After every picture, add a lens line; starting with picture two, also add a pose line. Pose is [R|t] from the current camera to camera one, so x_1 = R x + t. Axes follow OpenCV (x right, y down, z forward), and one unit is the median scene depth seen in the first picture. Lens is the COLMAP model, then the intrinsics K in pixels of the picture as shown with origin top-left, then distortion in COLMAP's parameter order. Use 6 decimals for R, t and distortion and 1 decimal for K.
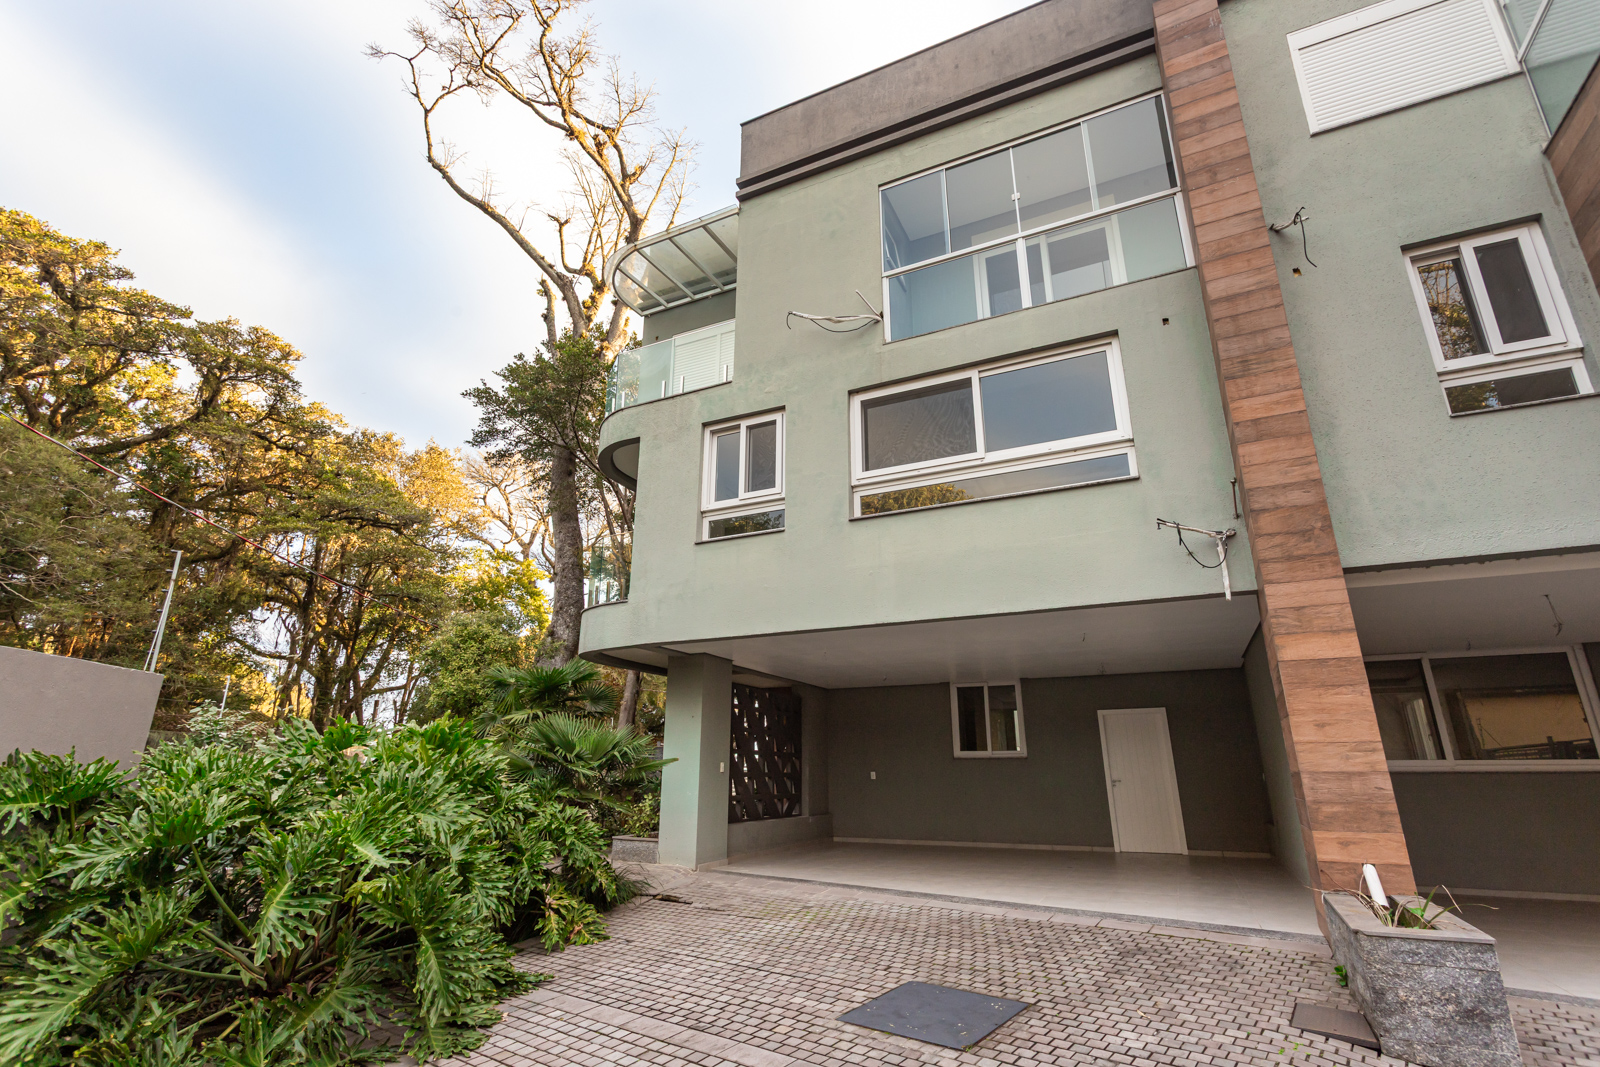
lens RADIAL K [[756.3, 0, 799.2], [0, 756.3, 531.1], [0, 0, 1]] dist [-0.000704, 0.002572]
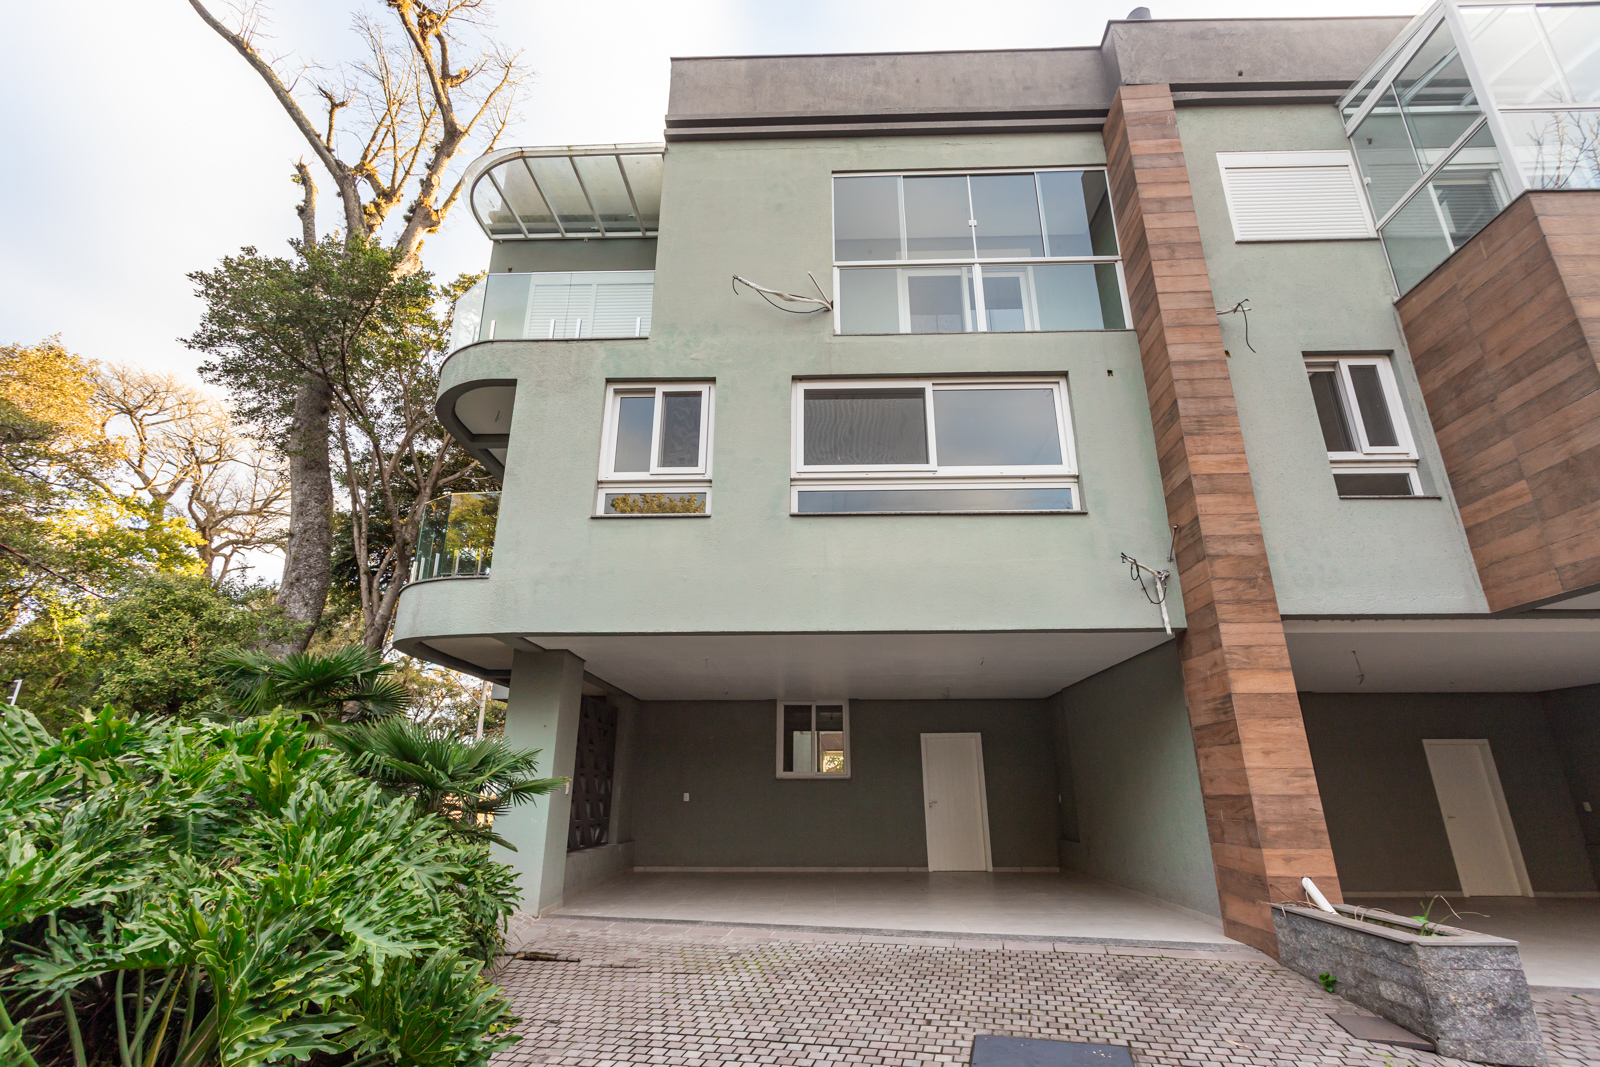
lens RADIAL K [[756.3, 0, 802.4], [0, 756.3, 531.5], [0, 0, 1]] dist [-0.000704, 0.002572]
pose [[0.912368, 0.133265, 0.387073, -0.254117], [-0.124191, 0.991073, -0.048485, 0.044603], [-0.390079, -0.003835, 0.920774, 0.148746]]
